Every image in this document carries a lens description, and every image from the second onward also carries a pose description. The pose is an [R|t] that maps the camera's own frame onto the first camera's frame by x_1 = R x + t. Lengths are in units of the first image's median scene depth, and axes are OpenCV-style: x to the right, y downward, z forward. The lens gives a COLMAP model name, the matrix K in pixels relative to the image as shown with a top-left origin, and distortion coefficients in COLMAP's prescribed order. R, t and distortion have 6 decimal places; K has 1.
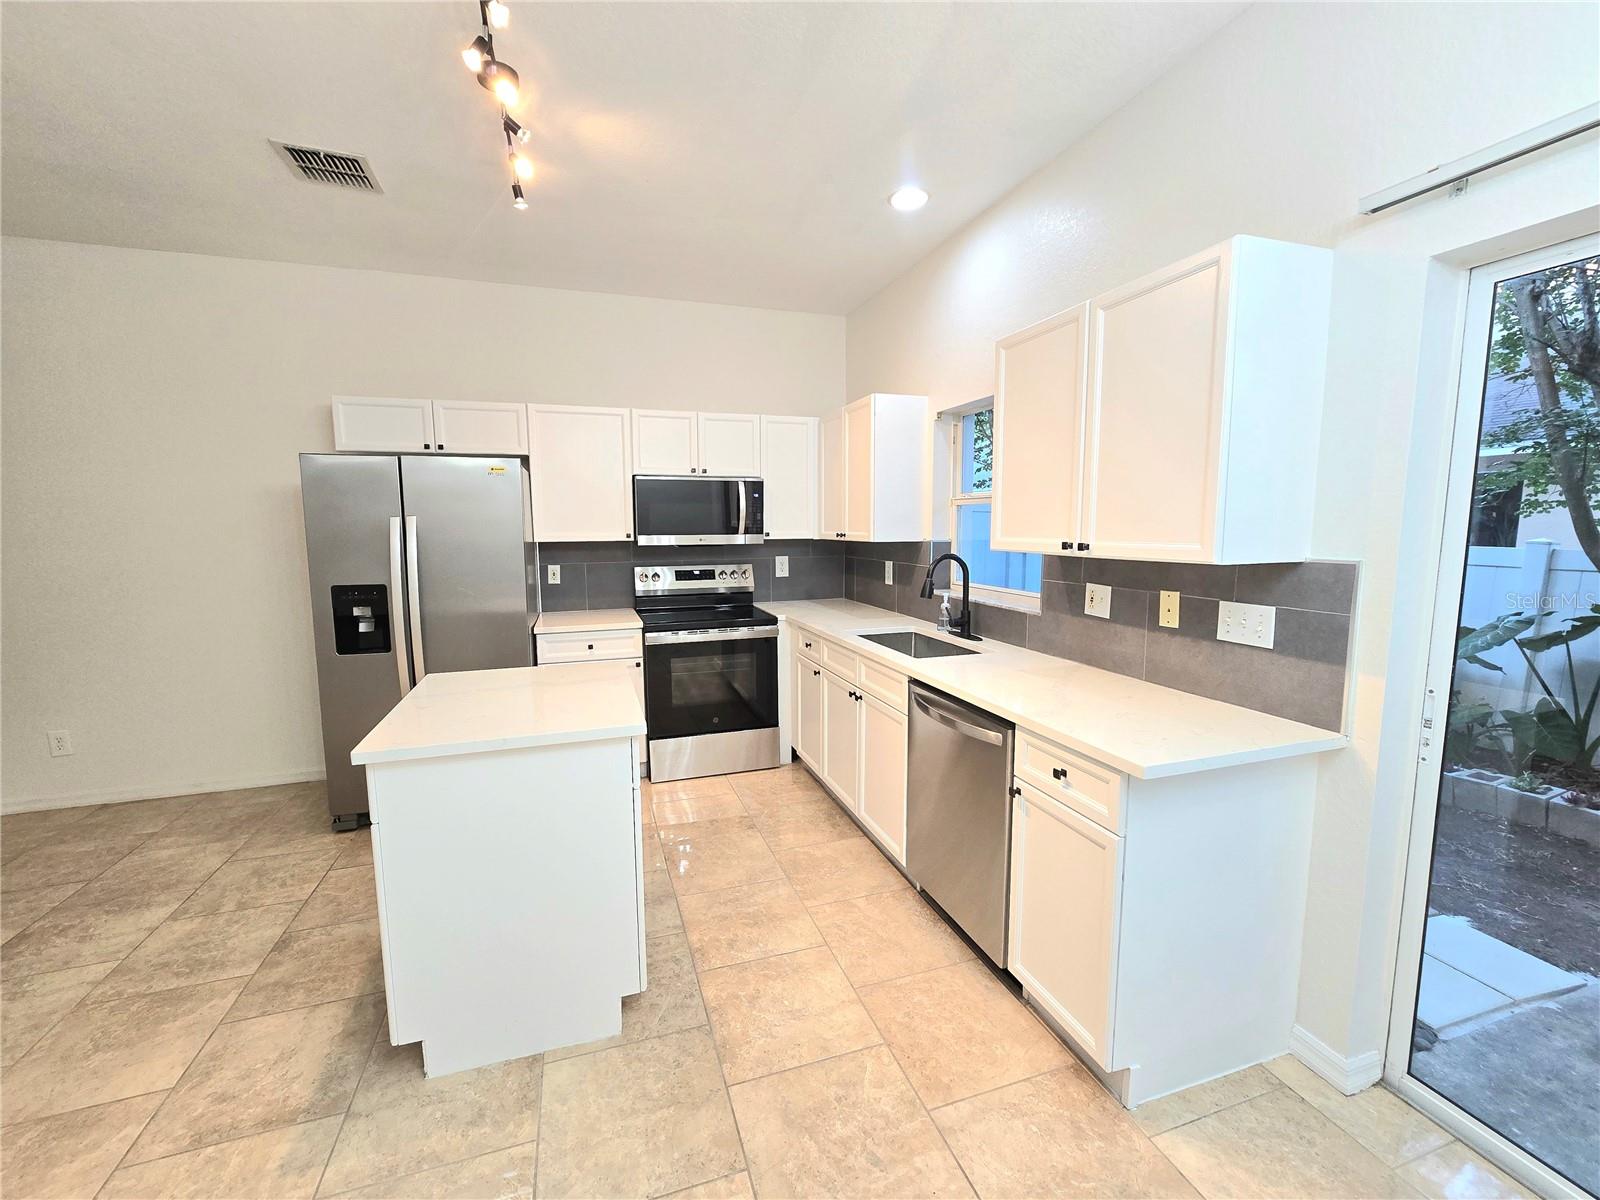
lens RADIAL K [[655.7, 0, 792.1], [0, 655.7, 600.6], [0, 0, 1]] dist [-0.008593, 0.003309]
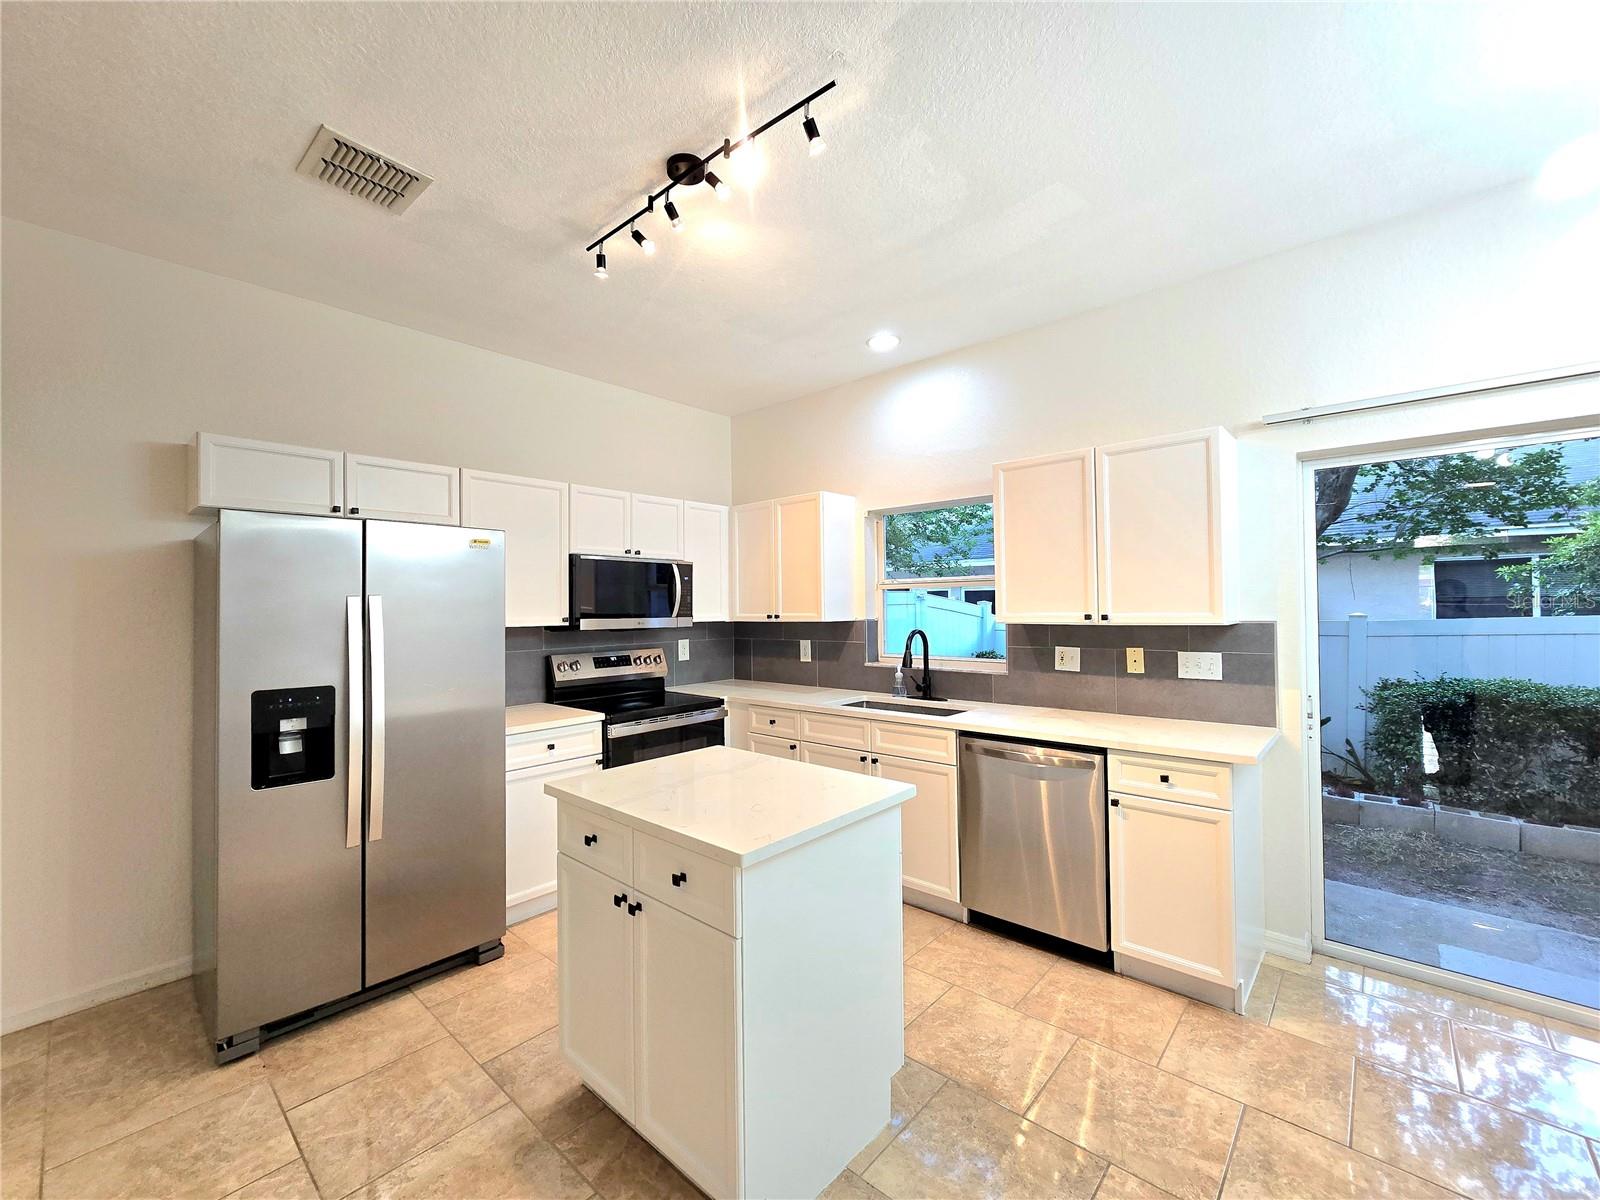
lens RADIAL K [[655.7, 0, 791.1], [0, 655.7, 600.4], [0, 0, 1]] dist [-0.008593, 0.003309]
pose [[0.869403, 0.000397, 0.494104, -0.646124], [0.065754, 0.991013, -0.116493, 0.000165], [-0.489710, 0.133768, 0.861563, 0.097569]]
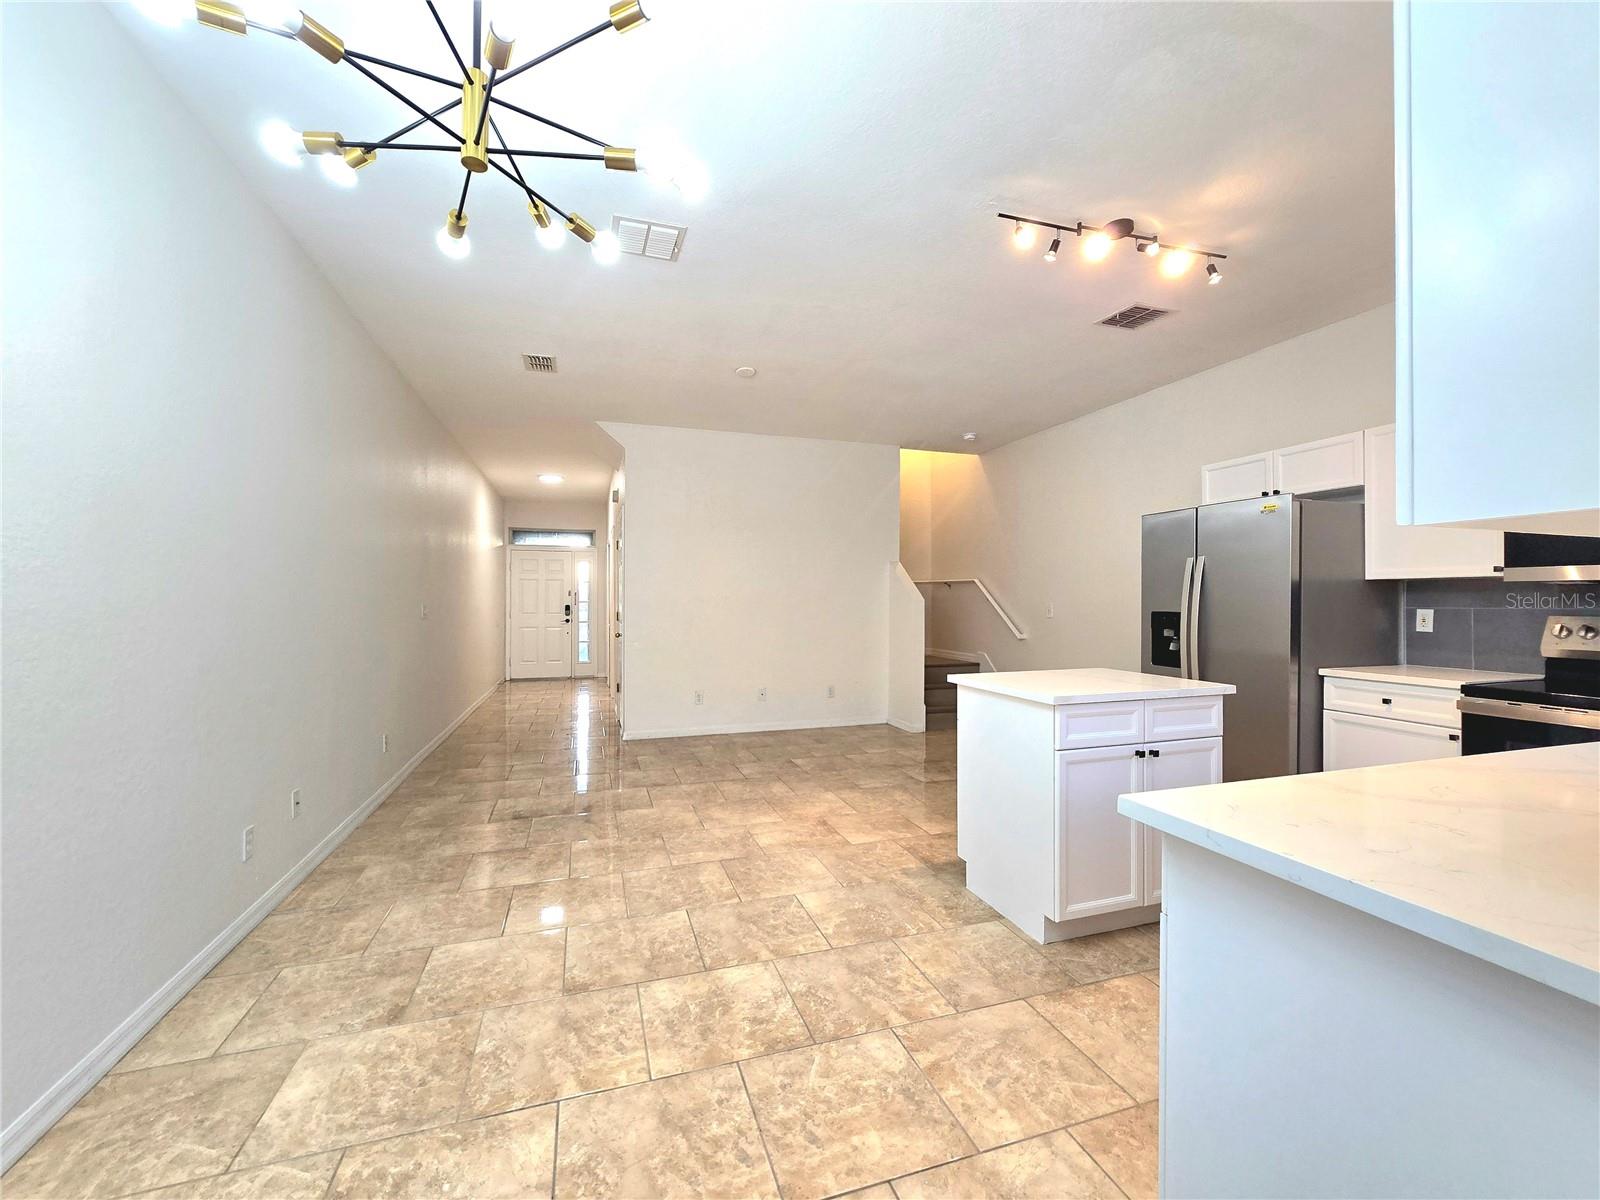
lens RADIAL K [[655.7, 0, 797.9], [0, 655.7, 599.7], [0, 0, 1]] dist [-0.008593, 0.003309]
pose [[-0.002445, 0.005935, -0.999979, 0.740305], [-0.118356, 0.992952, 0.006183, 0.035880], [0.992968, 0.118369, -0.001726, 0.336725]]
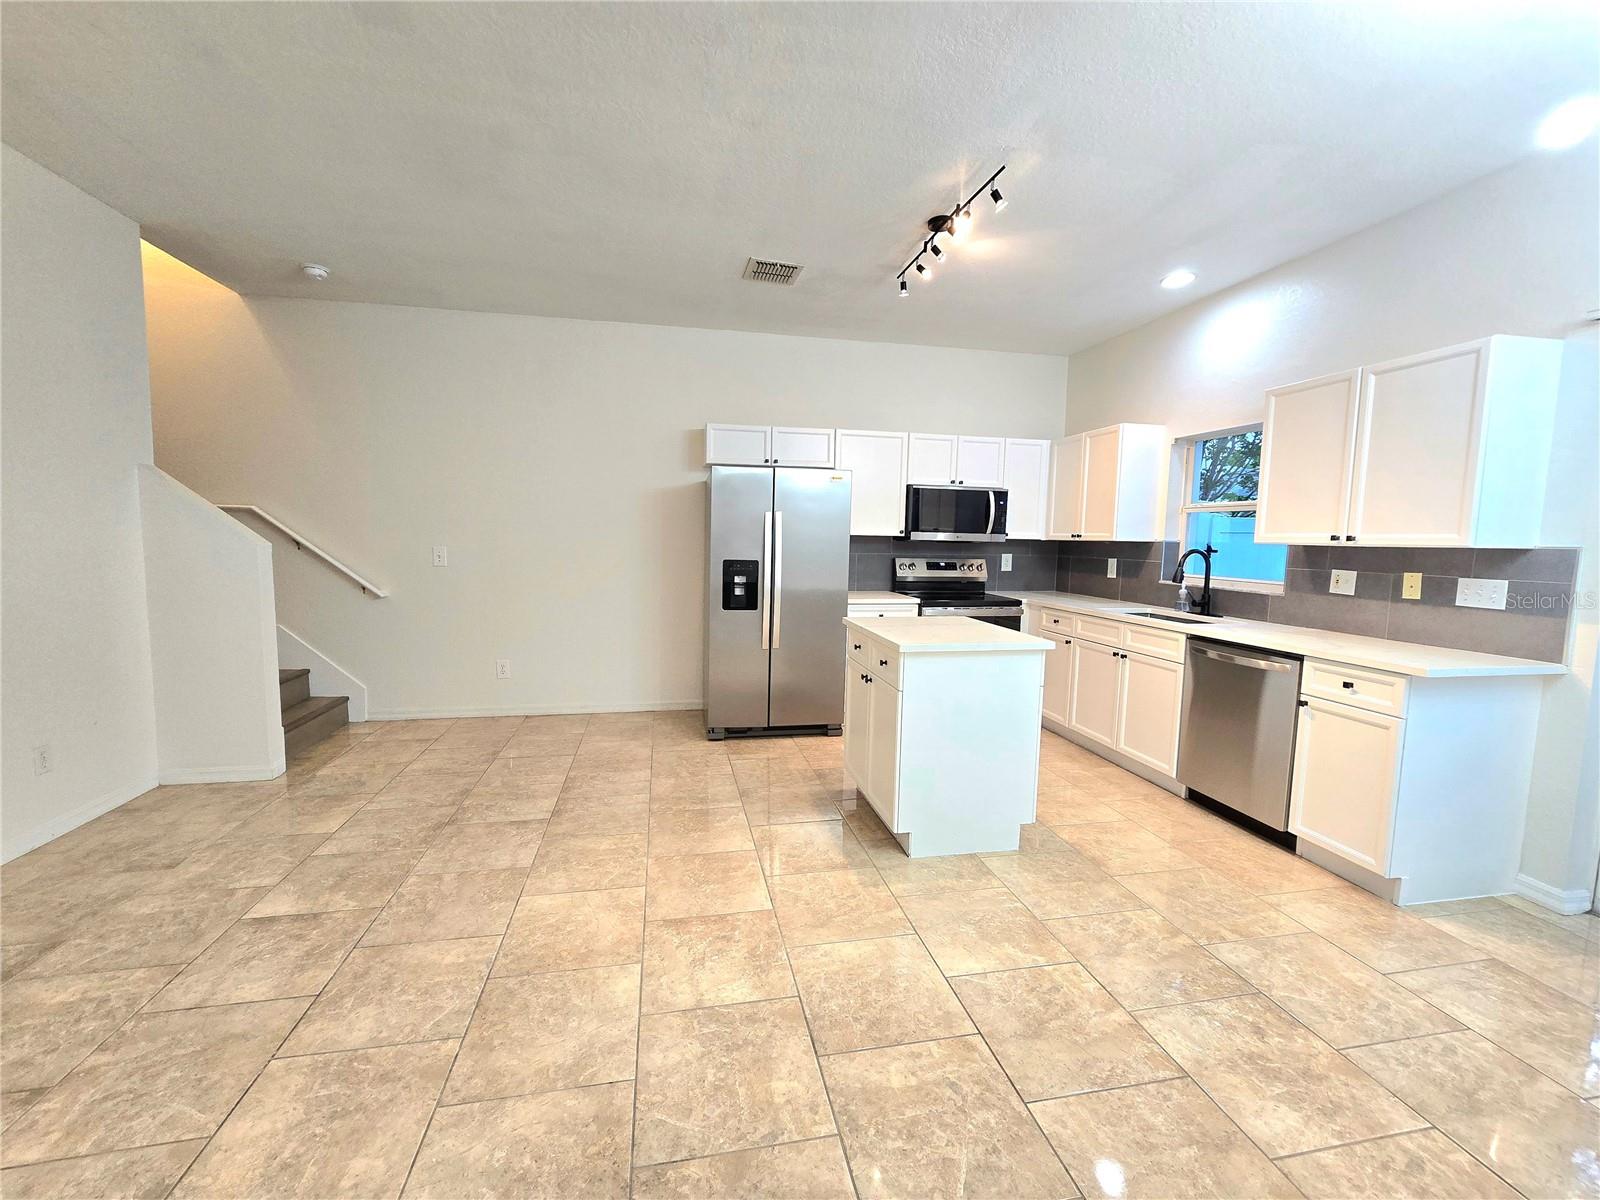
lens RADIAL K [[655.7, 0, 793.1], [0, 655.7, 599.3], [0, 0, 1]] dist [-0.008593, 0.003309]
pose [[0.992202, 0.035991, -0.119329, -0.459815], [-0.038672, 0.999047, -0.020221, 0.098934], [0.118487, 0.024678, 0.992649, -0.433329]]
